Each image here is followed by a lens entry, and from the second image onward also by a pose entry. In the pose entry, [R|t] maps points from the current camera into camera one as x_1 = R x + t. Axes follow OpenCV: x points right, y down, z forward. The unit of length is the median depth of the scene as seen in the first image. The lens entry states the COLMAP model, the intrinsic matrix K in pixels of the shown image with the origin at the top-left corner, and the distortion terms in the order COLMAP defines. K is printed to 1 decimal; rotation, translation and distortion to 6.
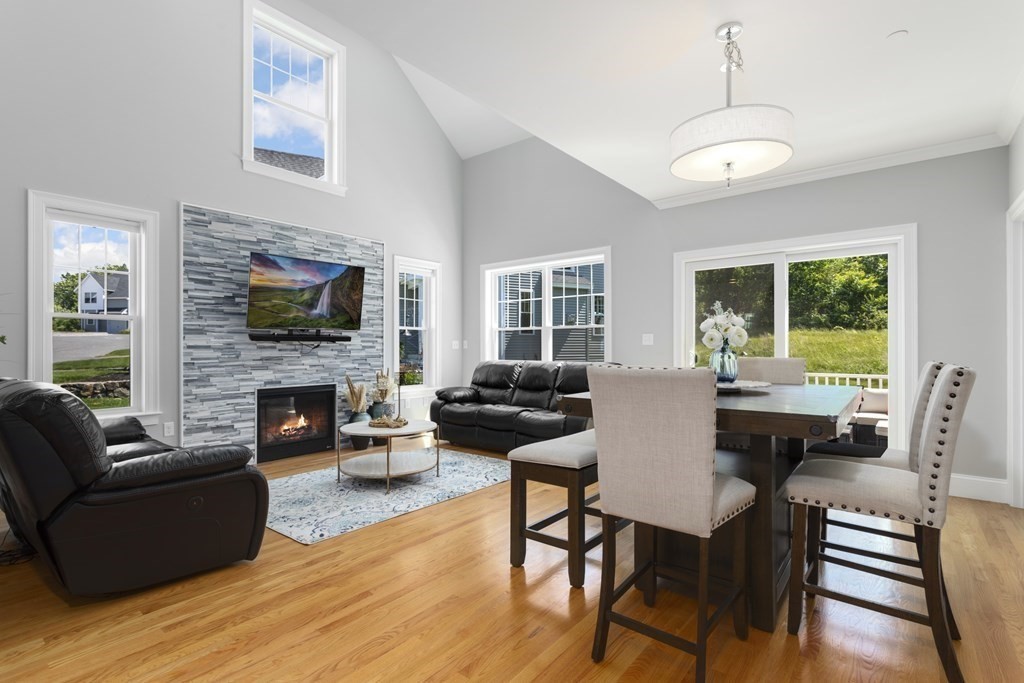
lens RADIAL K [[488.2, 0, 516.7], [0, 488.2, 342.5], [0, 0, 1]] dist [0.001524, -0.000036]
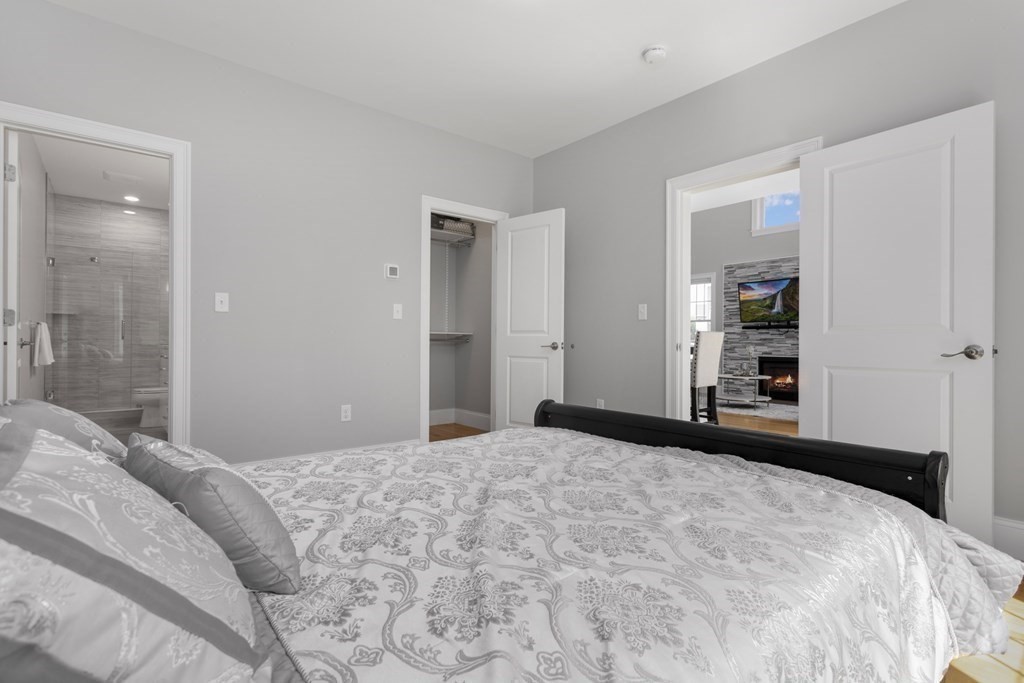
lens RADIAL K [[488.2, 0, 516.7], [0, 488.2, 342.5], [0, 0, 1]] dist [0.001524, -0.000036]
pose [[-0.198440, -0.000563, -0.980113, 1.406445], [0.000835, 0.999999, -0.000744, 0.045469], [0.980113, -0.000966, -0.198439, 0.488934]]
